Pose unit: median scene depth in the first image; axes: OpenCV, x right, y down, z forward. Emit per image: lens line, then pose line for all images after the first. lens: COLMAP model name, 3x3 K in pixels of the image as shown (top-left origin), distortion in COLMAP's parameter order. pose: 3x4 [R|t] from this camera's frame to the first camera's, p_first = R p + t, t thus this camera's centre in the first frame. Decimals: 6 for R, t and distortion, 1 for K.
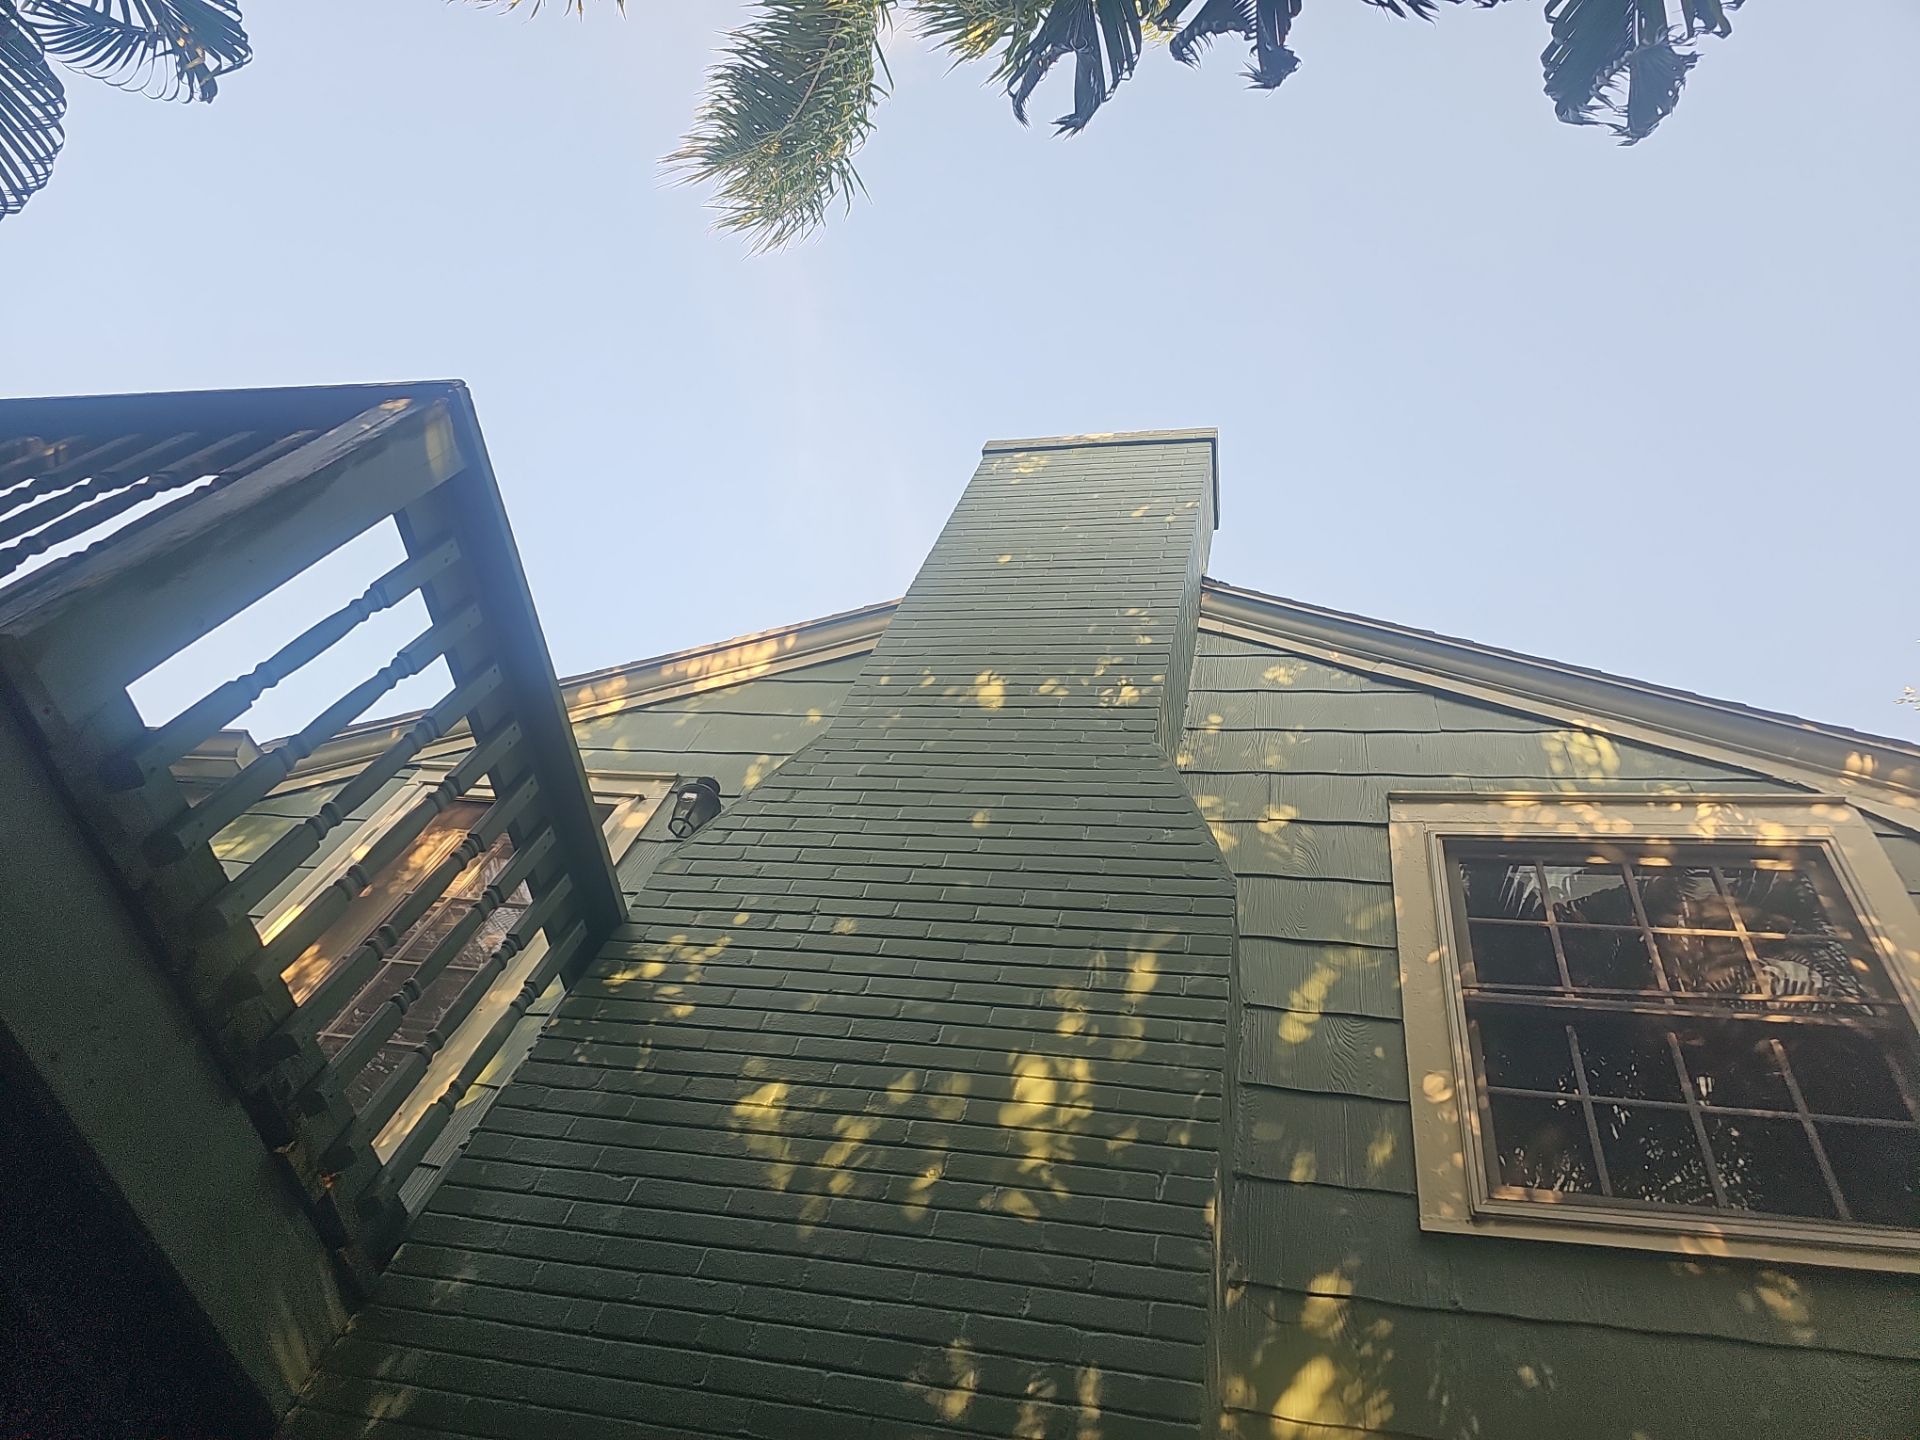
lens RADIAL K [[1285.9, 0, 946.6], [0, 1285.9, 727.2], [0, 0, 1]] dist [0.062284, -0.043280]
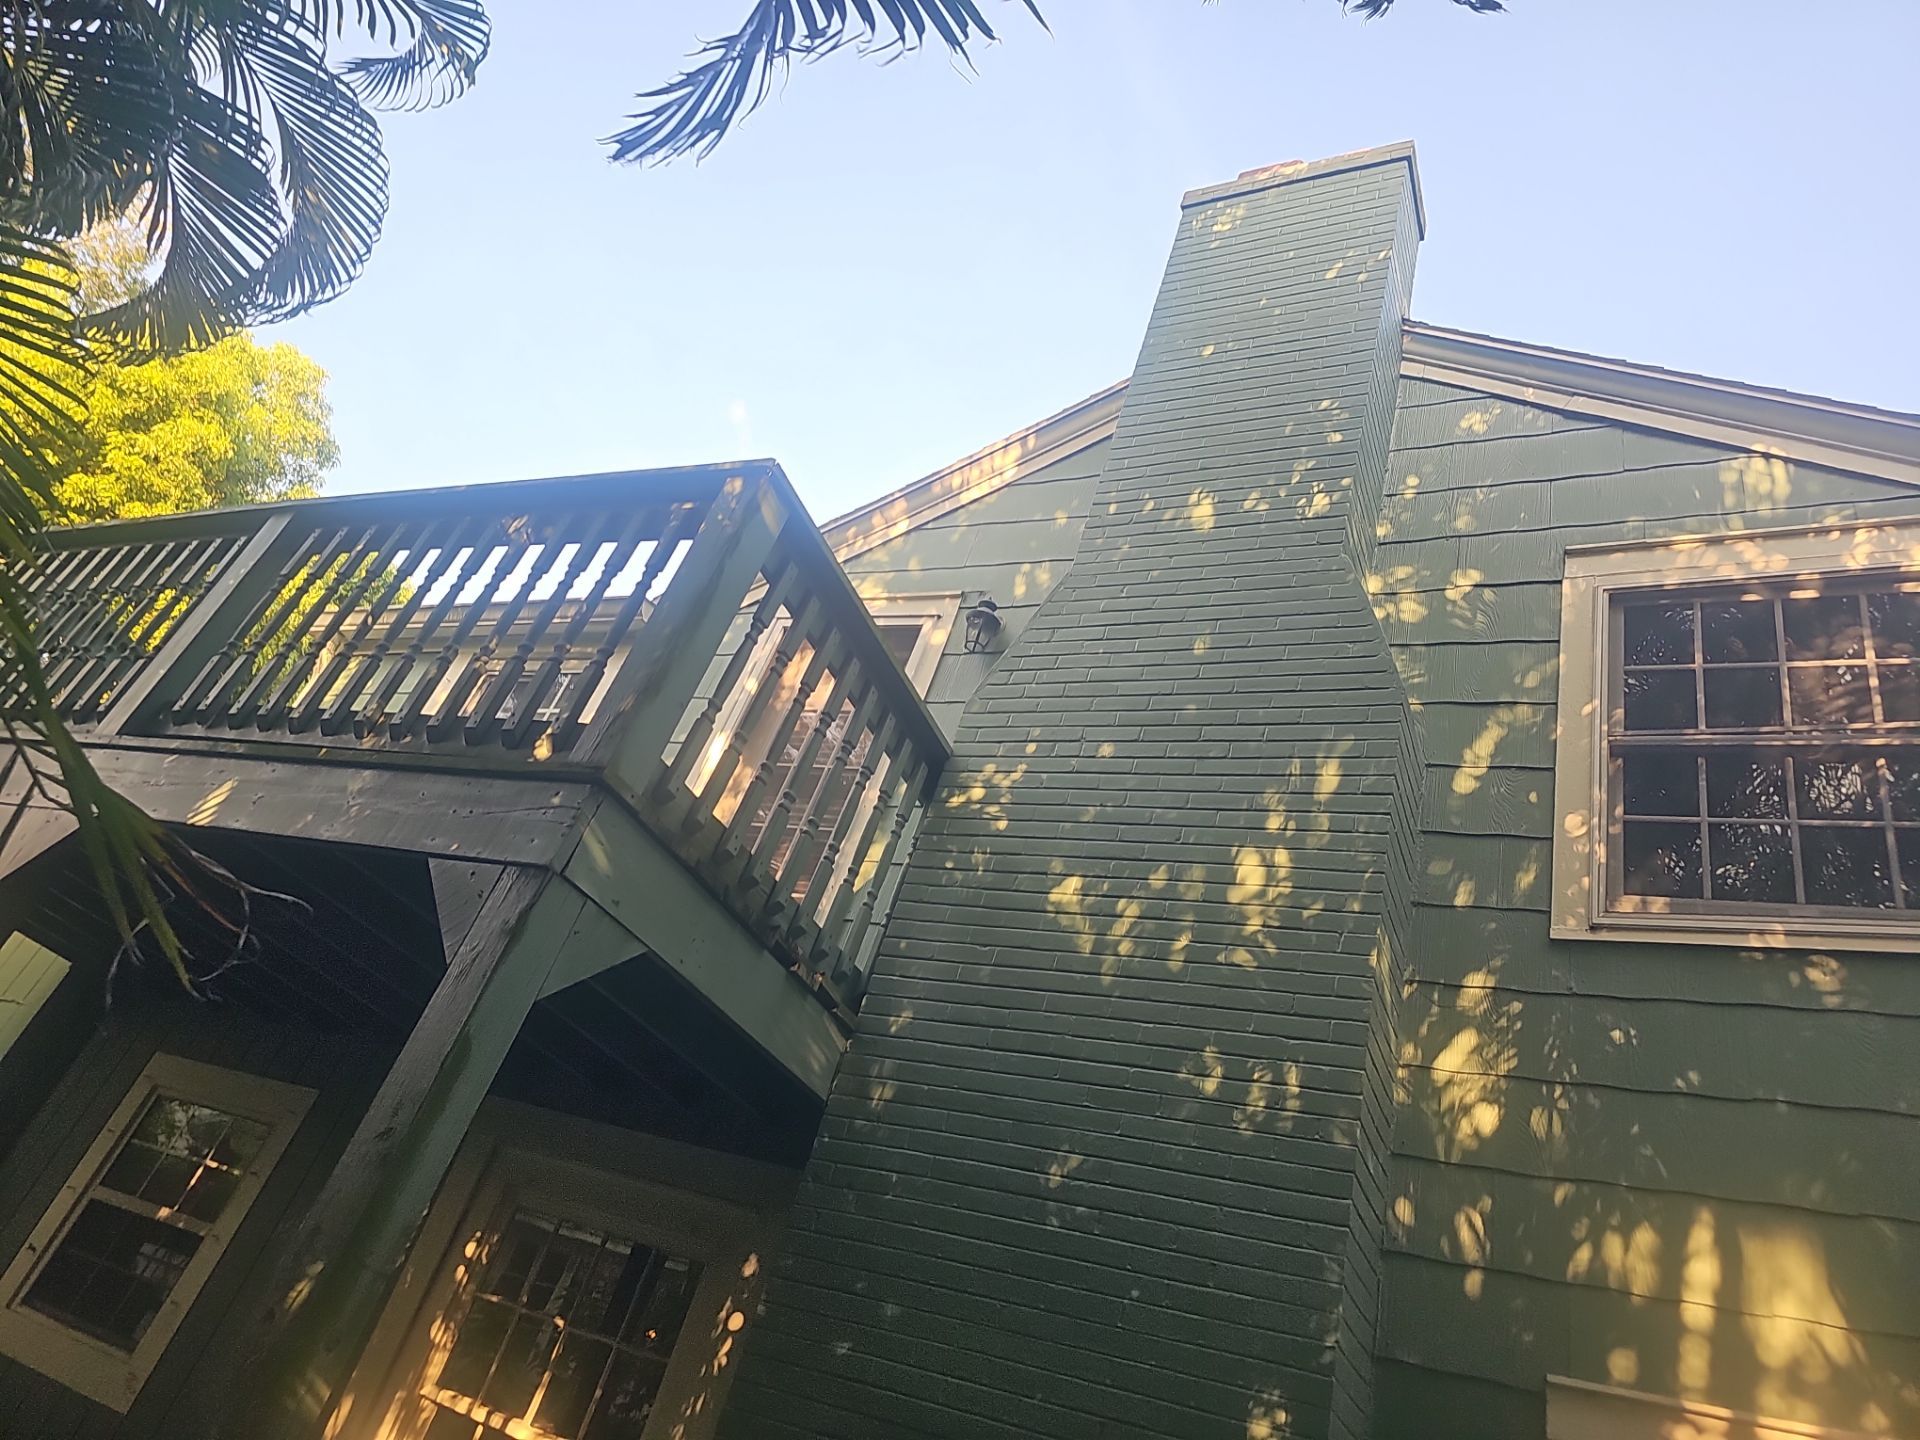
lens RADIAL K [[1285.9, 0, 924.1], [0, 1285.9, 727.3], [0, 0, 1]] dist [0.062284, -0.043280]
pose [[0.958141, -0.118887, -0.260445, 0.094950], [0.196462, 0.934744, 0.296067, -0.311560], [0.208251, -0.334842, 0.918974, -0.290834]]
